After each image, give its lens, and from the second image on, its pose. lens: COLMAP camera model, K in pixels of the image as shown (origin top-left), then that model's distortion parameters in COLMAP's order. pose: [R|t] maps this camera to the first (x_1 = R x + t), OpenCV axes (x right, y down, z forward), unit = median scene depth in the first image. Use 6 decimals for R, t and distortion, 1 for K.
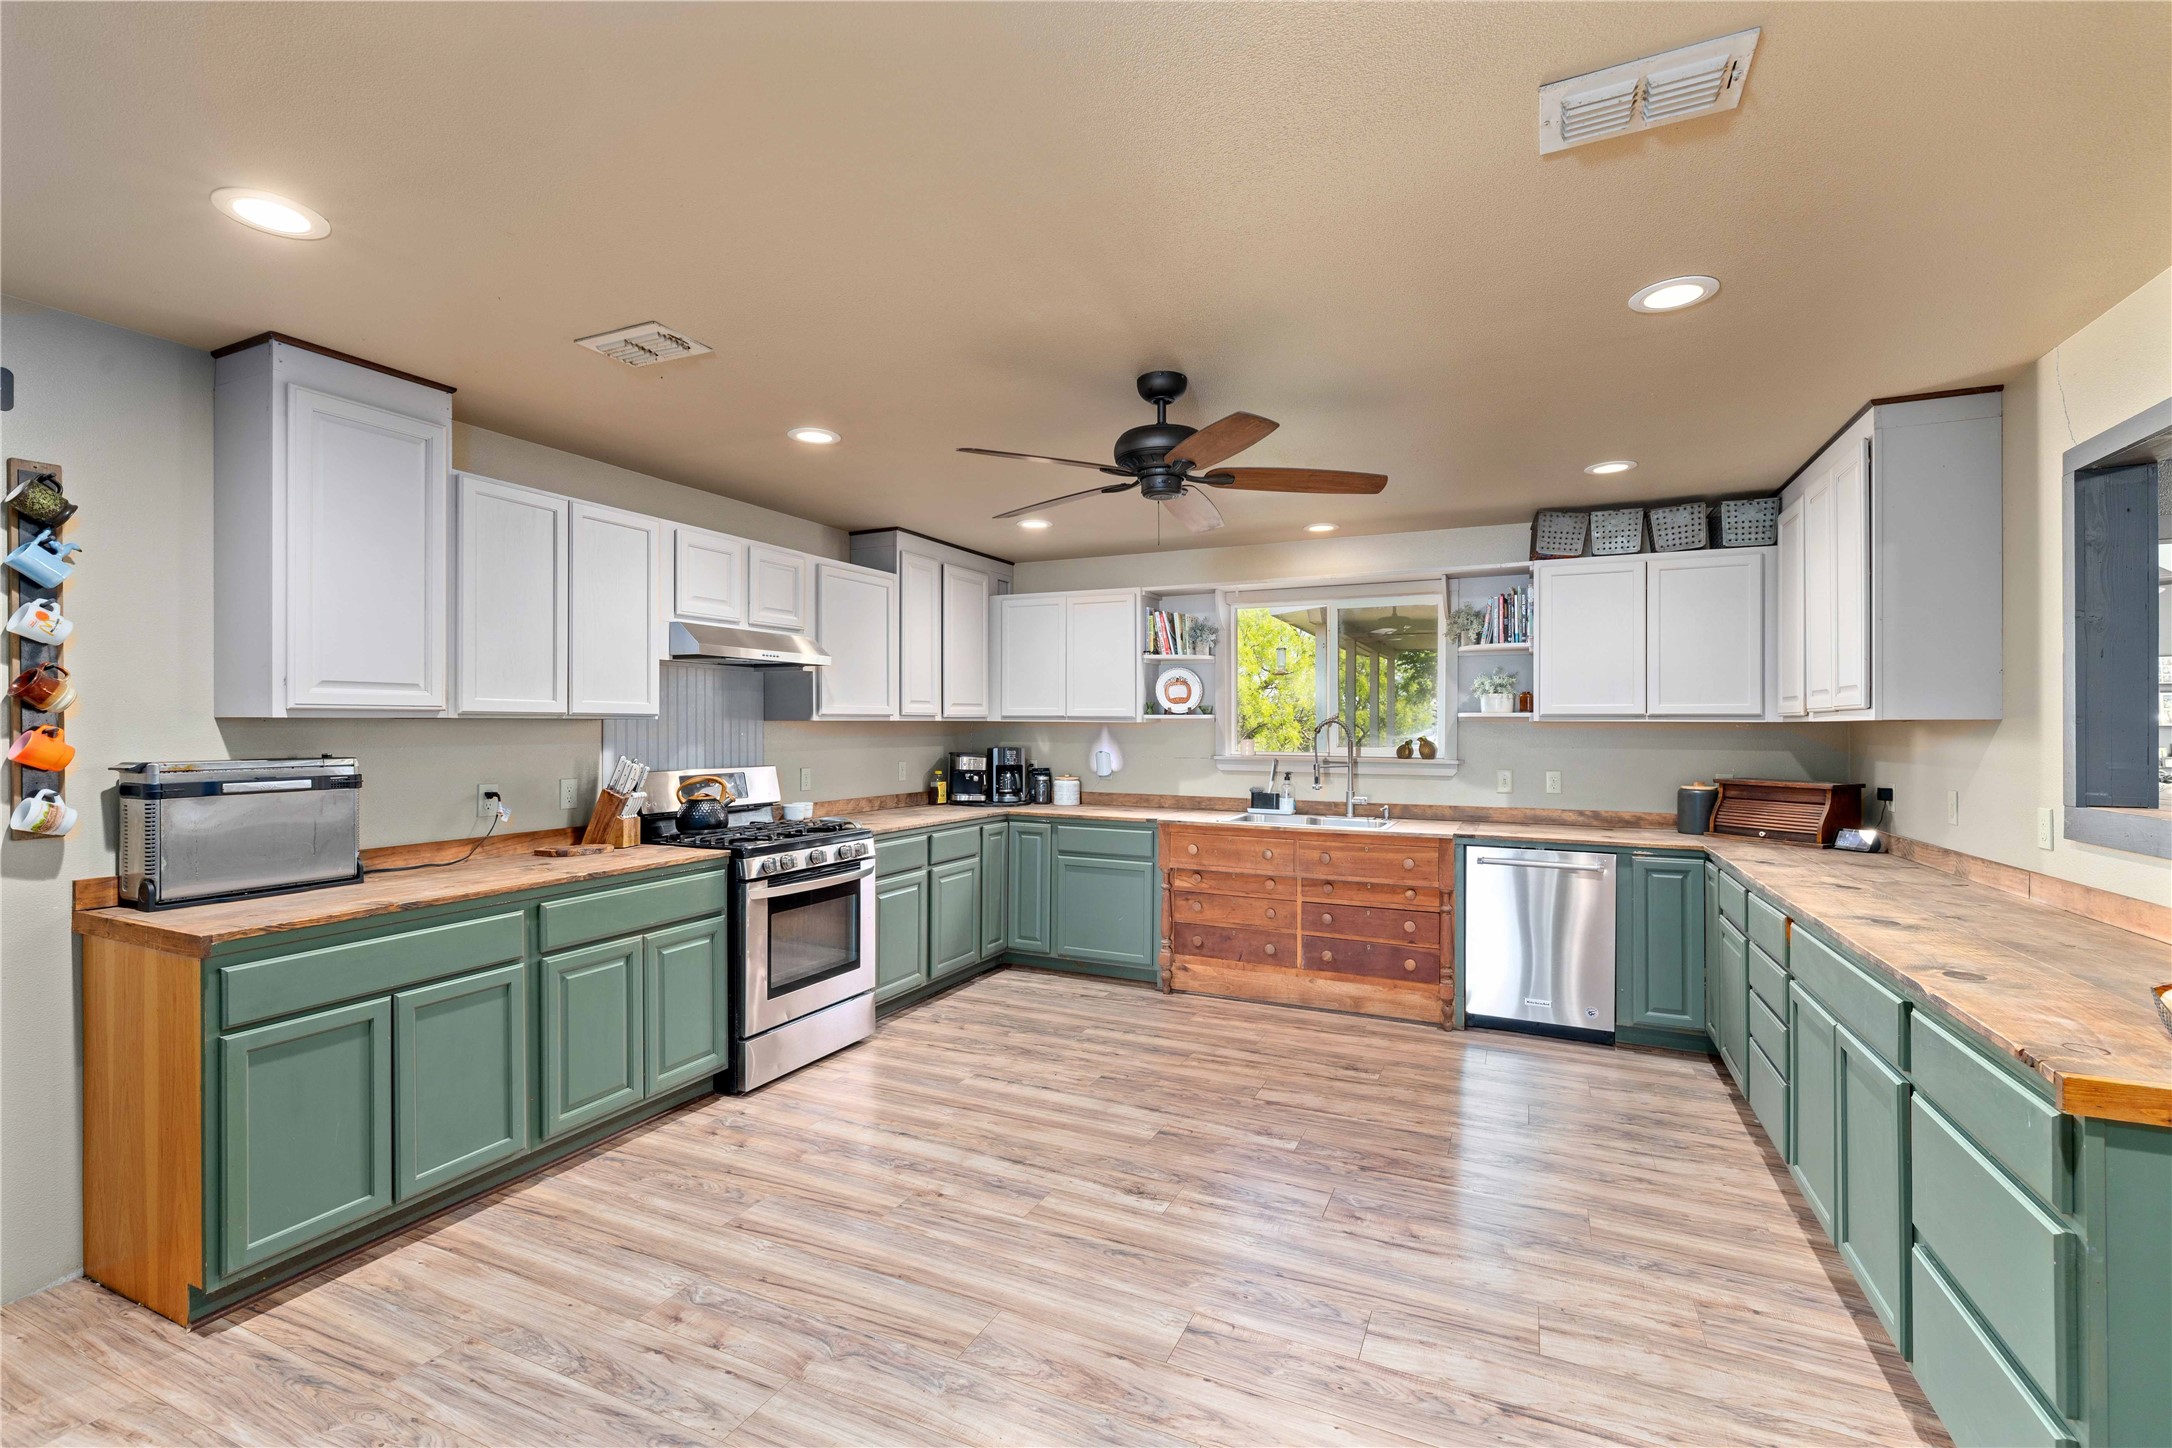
lens RADIAL K [[951.1, 0, 1077.9], [0, 951.1, 728.5], [0, 0, 1]] dist [-0.003101, 0.000112]
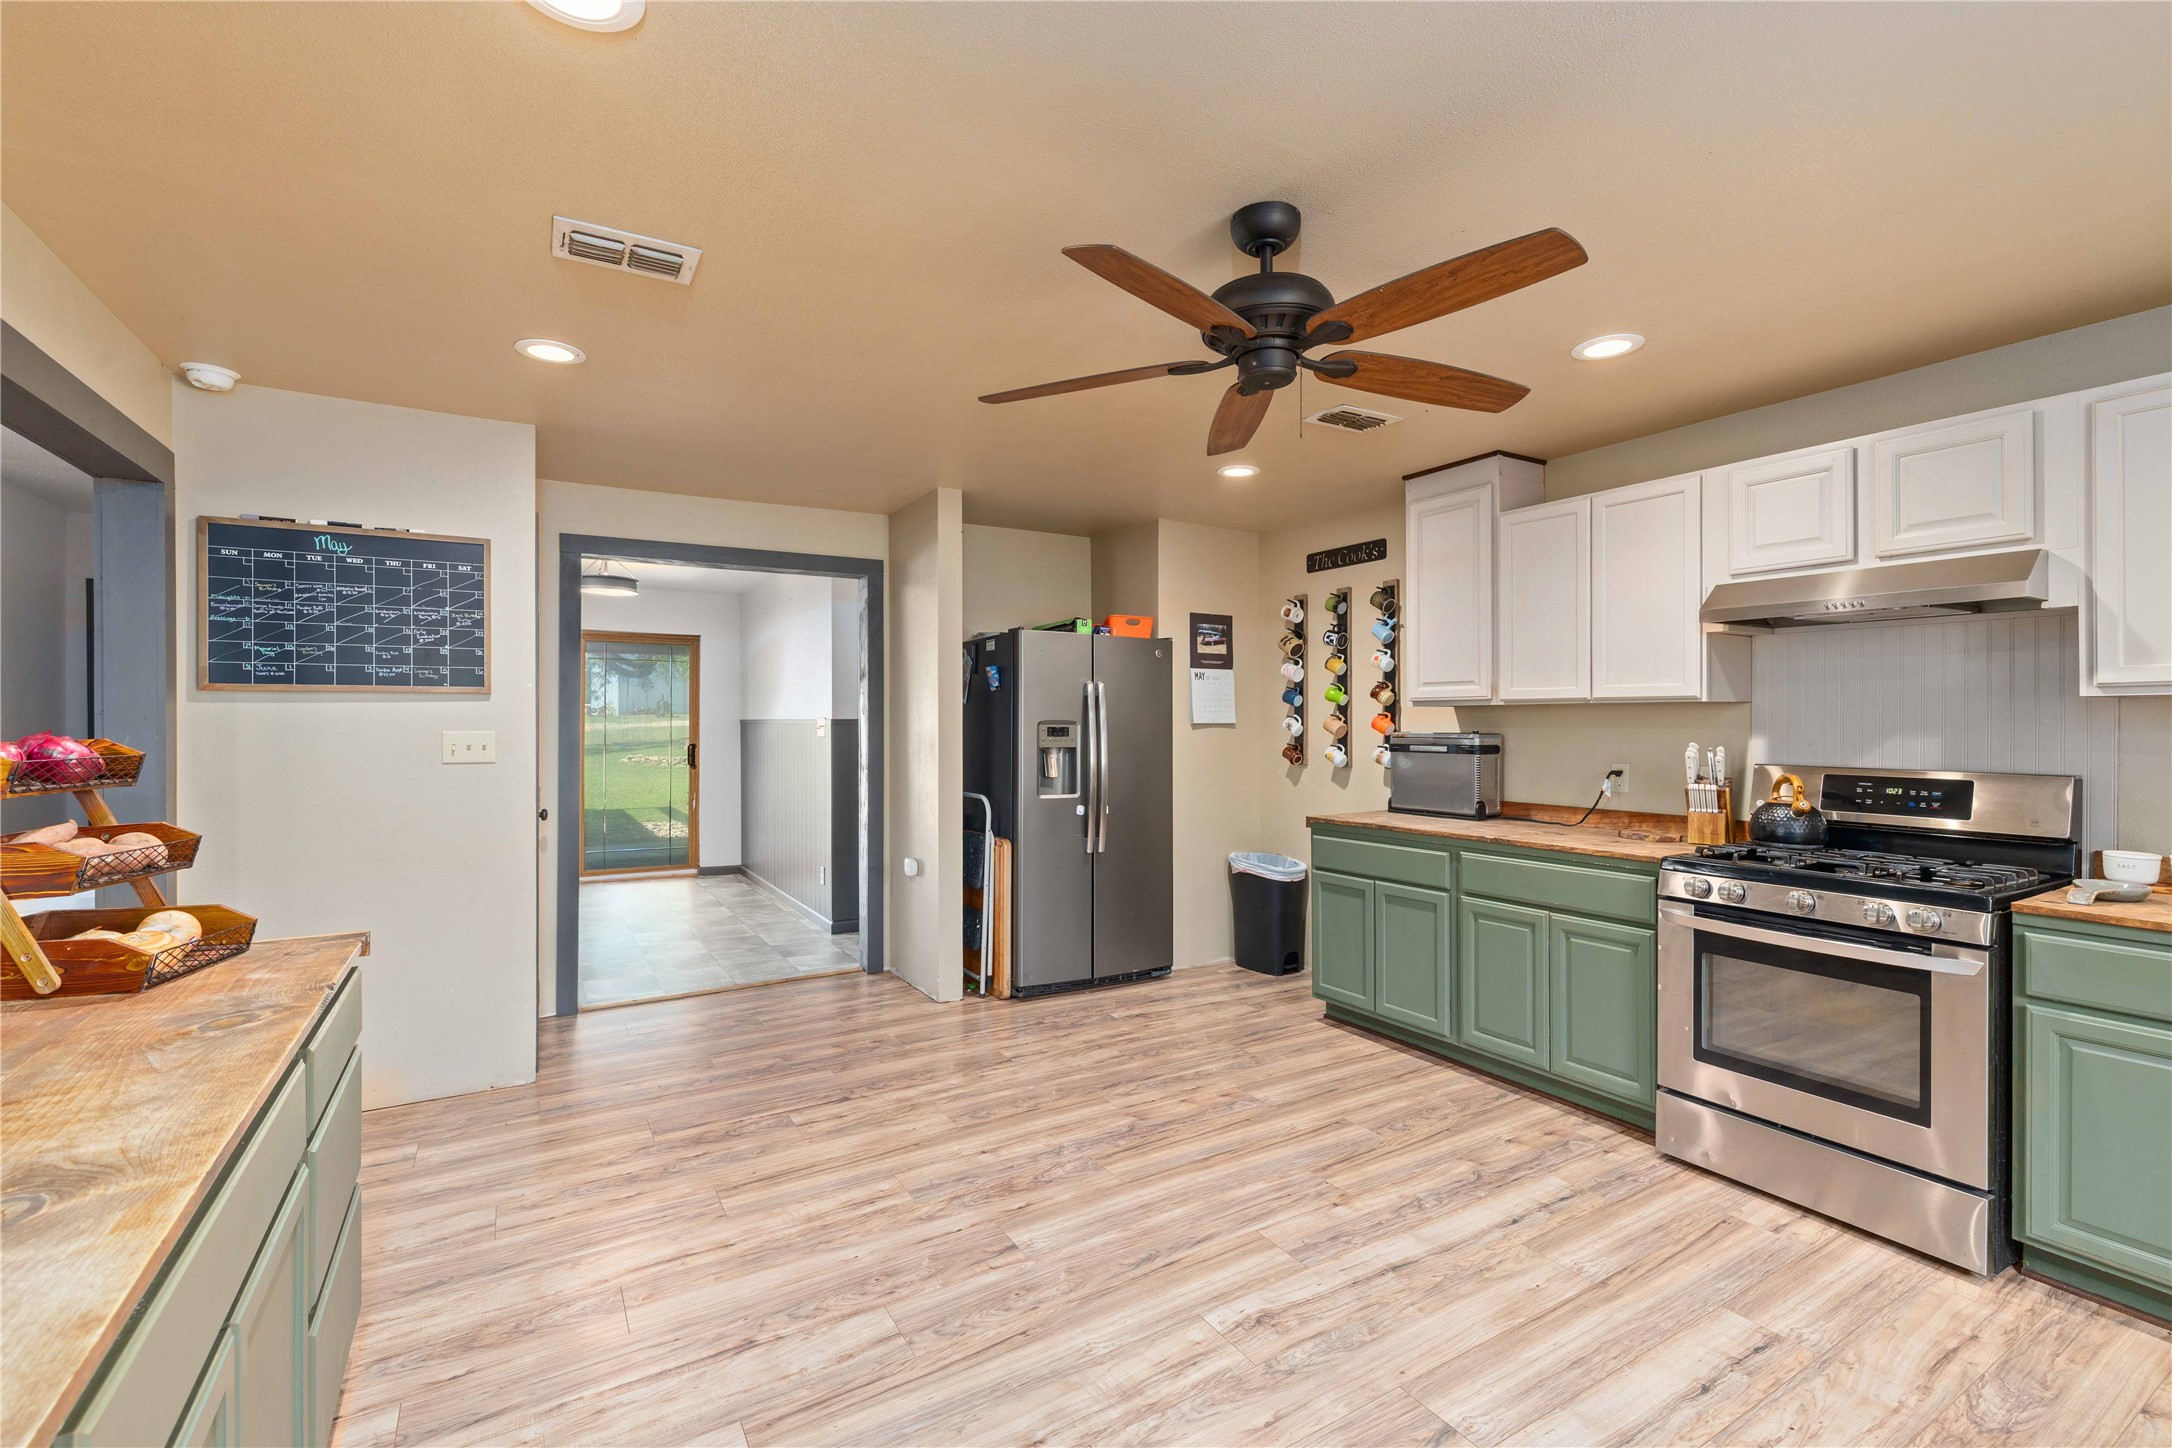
lens RADIAL K [[951.1, 0, 1077.6], [0, 951.1, 717.6], [0, 0, 1]] dist [-0.003101, 0.000112]
pose [[-0.557319, -0.000061, -0.830299, 0.796638], [-0.001568, 0.999998, 0.000979, 0.006441], [0.830297, 0.001847, -0.557318, 1.335805]]
